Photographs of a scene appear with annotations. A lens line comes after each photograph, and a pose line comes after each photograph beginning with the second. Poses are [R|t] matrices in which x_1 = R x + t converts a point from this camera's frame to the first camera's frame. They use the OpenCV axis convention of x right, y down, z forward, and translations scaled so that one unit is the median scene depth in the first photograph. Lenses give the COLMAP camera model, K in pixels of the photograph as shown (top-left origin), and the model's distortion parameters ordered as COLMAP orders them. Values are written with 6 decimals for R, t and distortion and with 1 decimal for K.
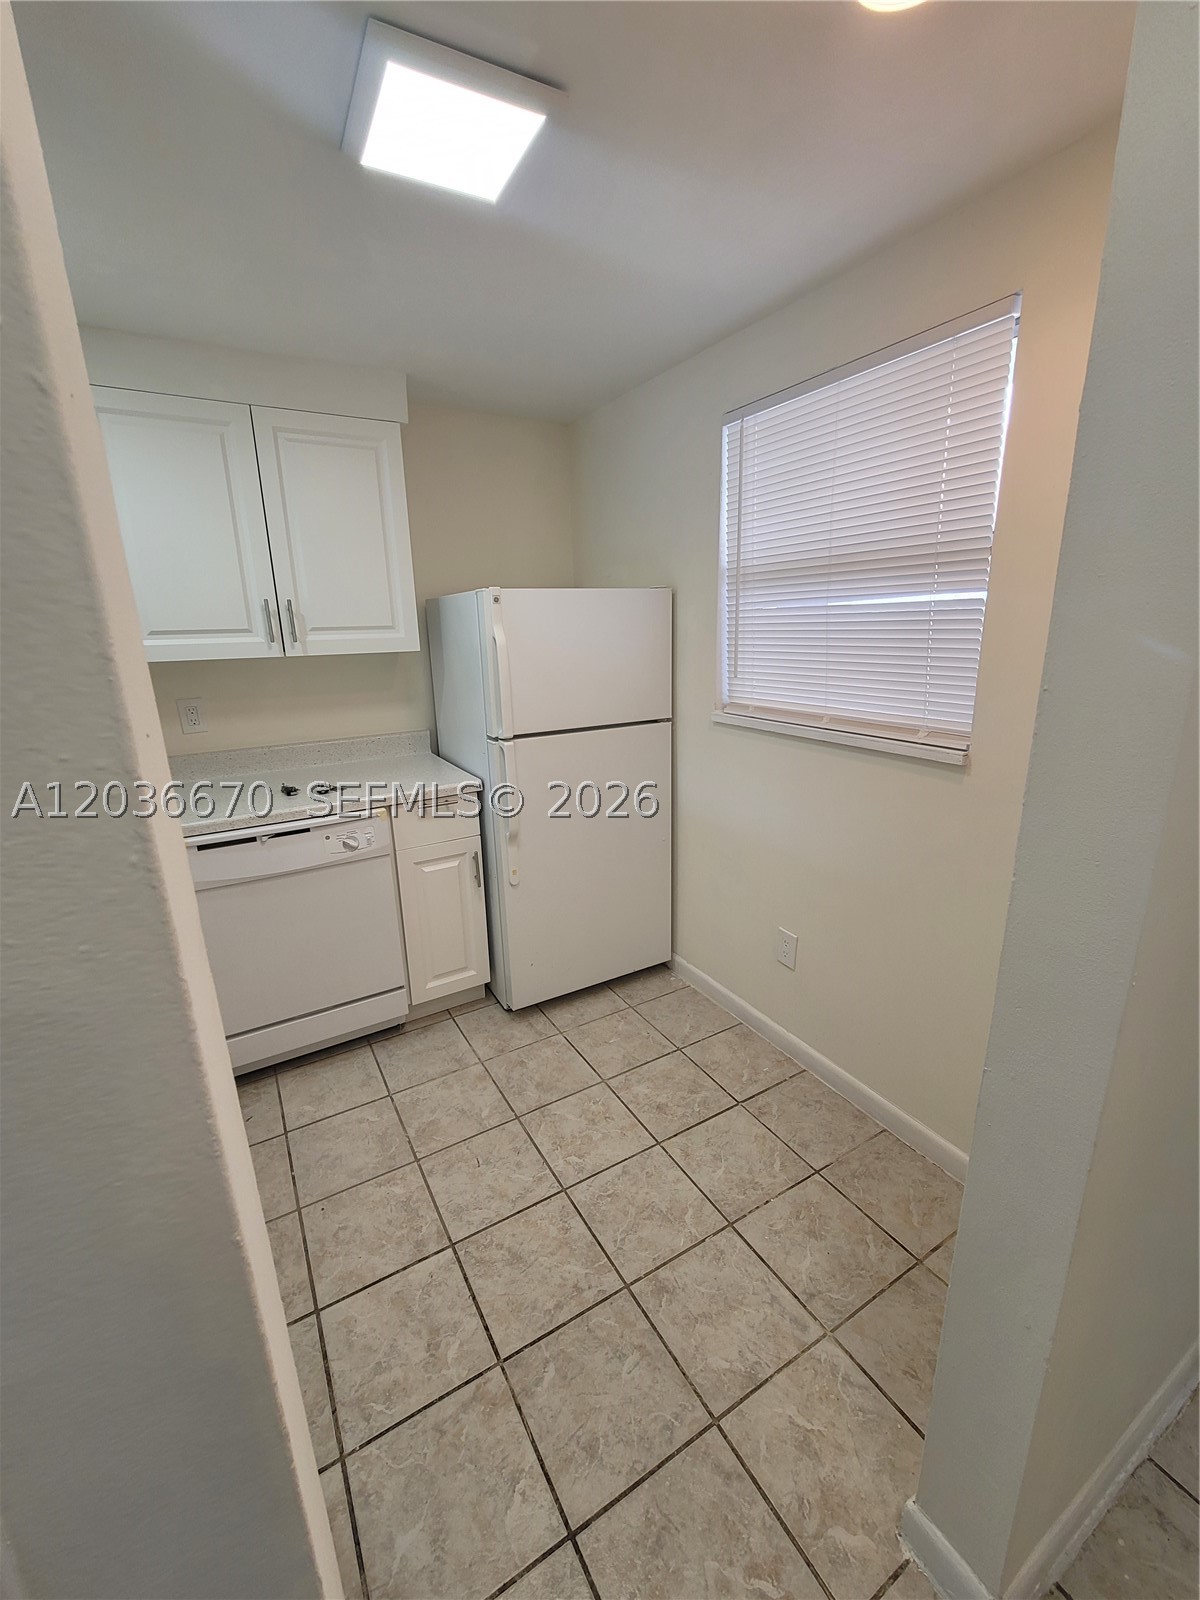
lens RADIAL K [[654.5, 0, 597.0], [0, 654.5, 798.6], [0, 0, 1]] dist [0.000005, 0.001416]
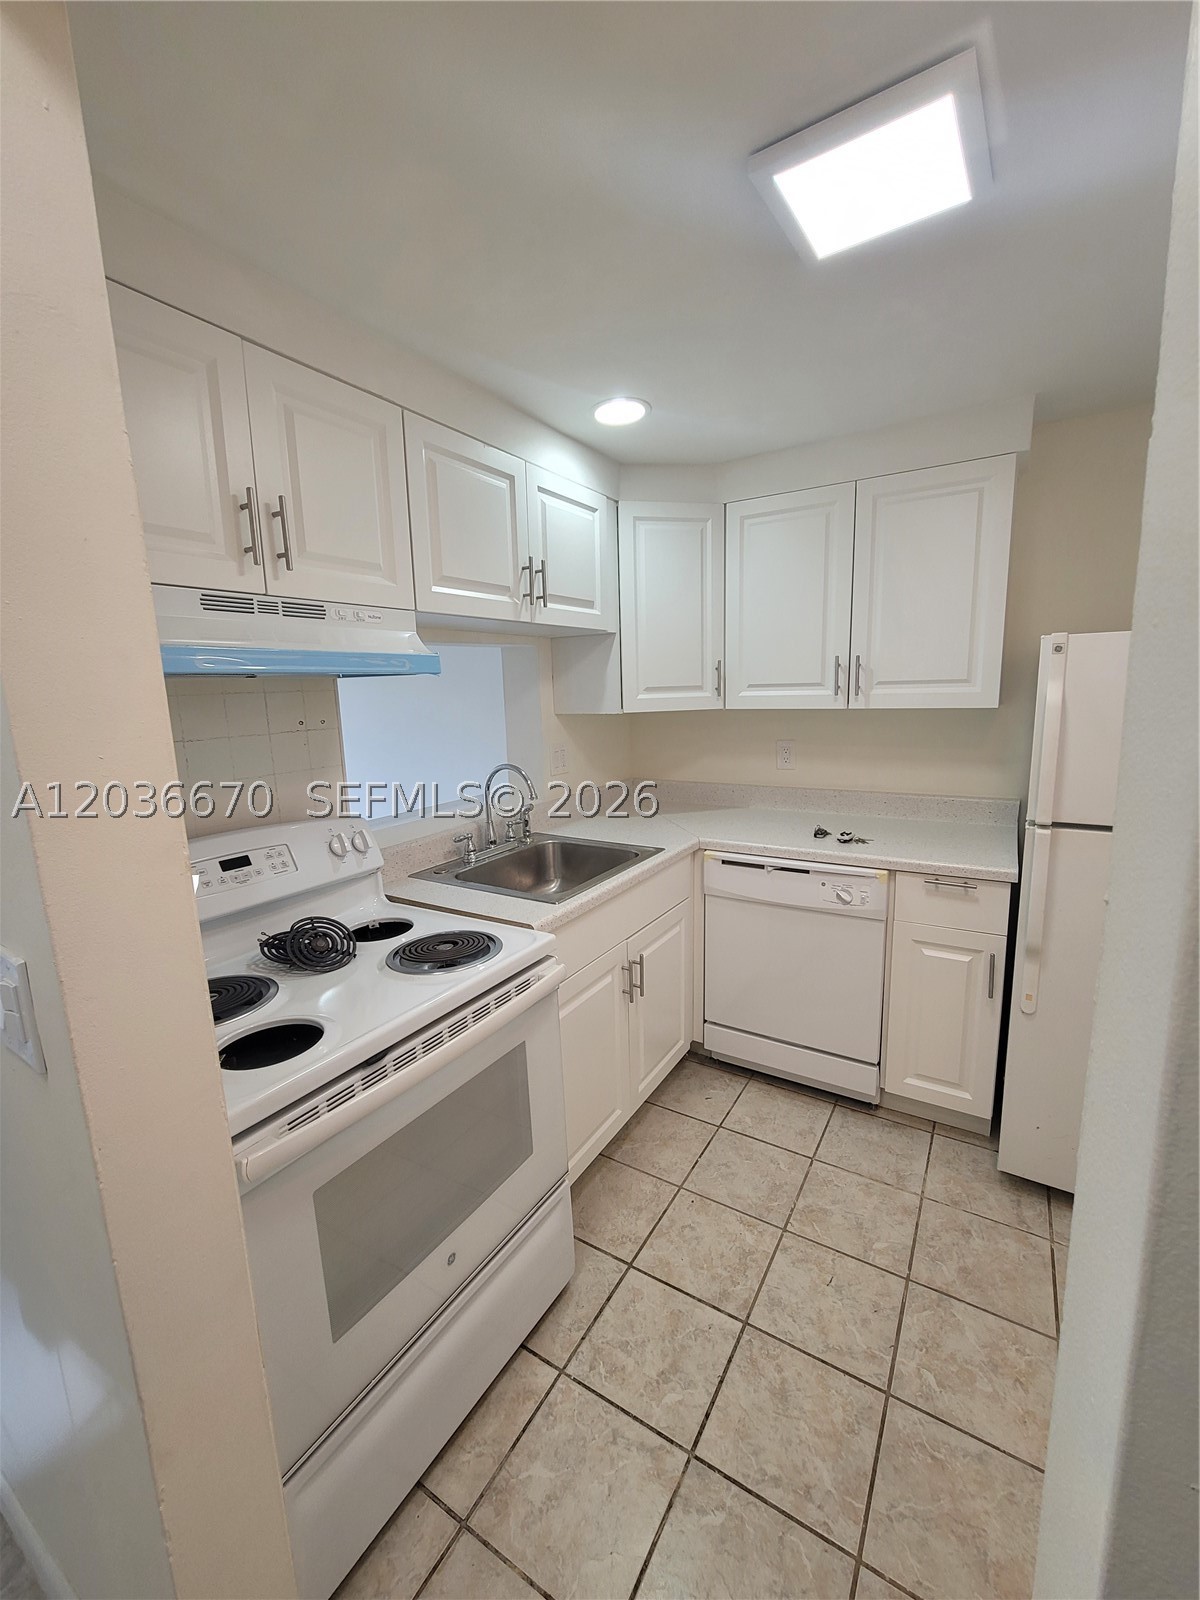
lens RADIAL K [[654.5, 0, 602.2], [0, 654.5, 800.4], [0, 0, 1]] dist [0.000005, 0.001416]
pose [[0.477137, 0.162241, -0.863724, 0.321910], [-0.213688, 0.974734, 0.065048, -0.067920], [0.852454, 0.153531, 0.499750, 0.189747]]
